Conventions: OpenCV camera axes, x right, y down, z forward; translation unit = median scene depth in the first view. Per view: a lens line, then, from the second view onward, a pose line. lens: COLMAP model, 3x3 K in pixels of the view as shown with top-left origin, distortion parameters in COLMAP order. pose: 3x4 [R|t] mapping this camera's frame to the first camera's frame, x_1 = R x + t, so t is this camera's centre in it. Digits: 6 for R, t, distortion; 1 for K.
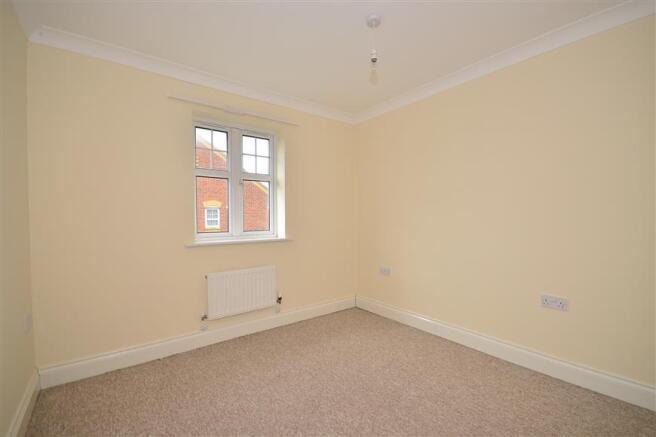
lens RADIAL K [[289.3, 0, 334.3], [0, 289.3, 223.2], [0, 0, 1]] dist [0.001293, 0.000061]
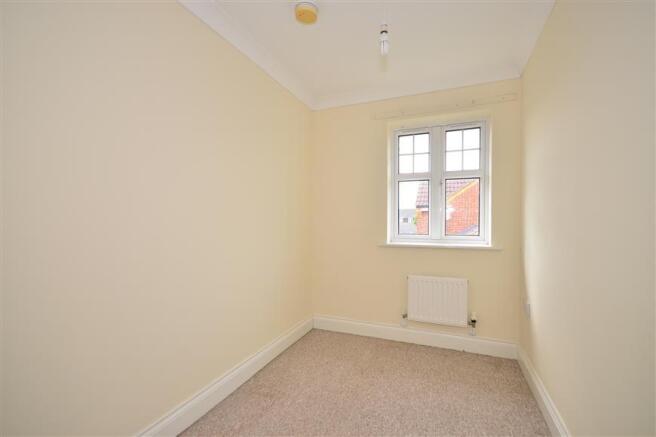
lens RADIAL K [[289.3, 0, 334.3], [0, 289.3, 223.2], [0, 0, 1]] dist [0.001293, 0.000061]
pose [[0.471693, 0.016598, -0.881607, 0.345902], [-0.025982, 0.999650, 0.004919, -0.007591], [0.881380, 0.020585, 0.471959, 0.270875]]
